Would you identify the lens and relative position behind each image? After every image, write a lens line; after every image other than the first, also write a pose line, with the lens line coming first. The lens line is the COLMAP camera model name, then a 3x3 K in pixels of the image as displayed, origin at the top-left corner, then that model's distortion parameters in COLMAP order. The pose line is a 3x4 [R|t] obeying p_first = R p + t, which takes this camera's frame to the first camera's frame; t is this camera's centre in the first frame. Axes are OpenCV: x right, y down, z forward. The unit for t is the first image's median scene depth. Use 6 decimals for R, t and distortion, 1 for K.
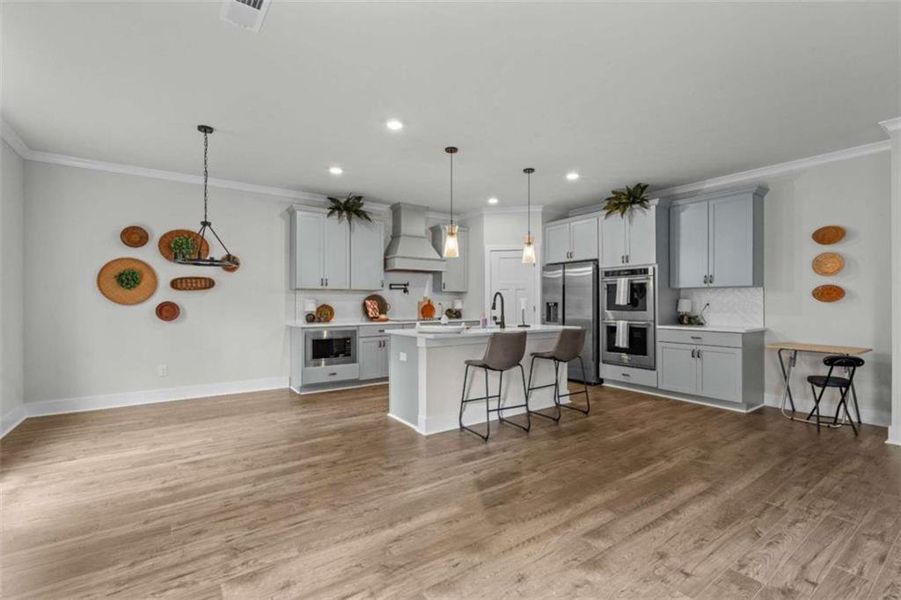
lens RADIAL K [[399.6, 0, 452.8], [0, 399.6, 299.0], [0, 0, 1]] dist [-0.005583, -0.000065]
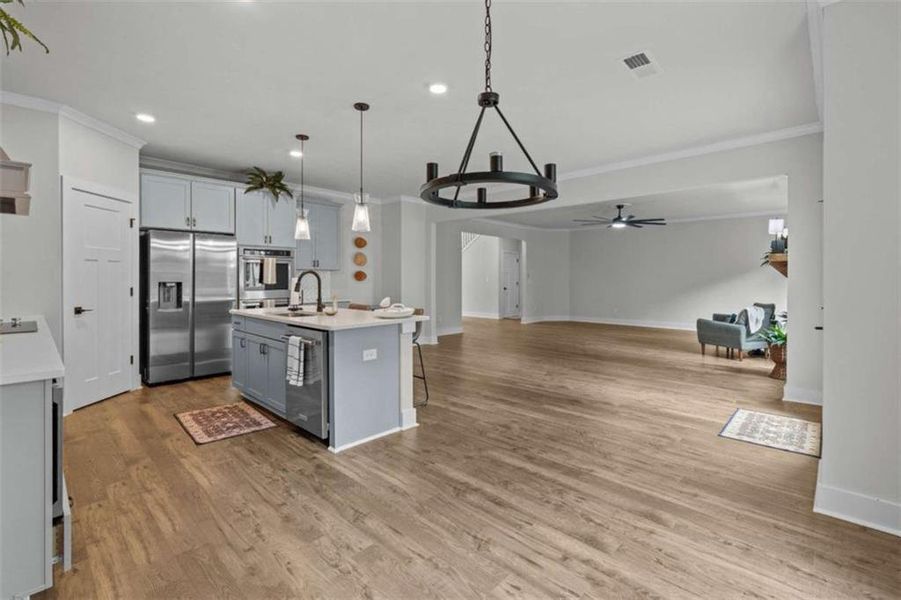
lens RADIAL K [[399.6, 0, 454.5], [0, 399.6, 281.3], [0, 0, 1]] dist [-0.005583, -0.000065]
pose [[-0.196111, -0.005515, 0.980566, -0.876503], [-0.011107, 0.999933, 0.003402, -0.001249], [-0.980519, -0.010223, -0.196159, 0.960447]]
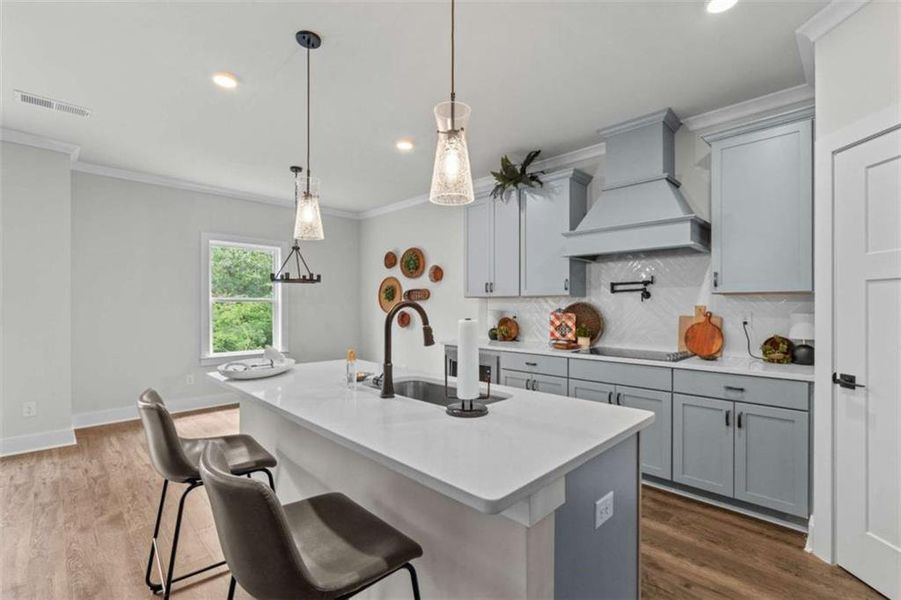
lens RADIAL K [[399.6, 0, 450.3], [0, 399.6, 304.2], [0, 0, 1]] dist [-0.005583, -0.000065]
pose [[0.164825, 0.001094, -0.986322, 0.553057], [0.007729, 0.999967, 0.002401, -0.018264], [0.986293, -0.008019, 0.164811, 1.087566]]
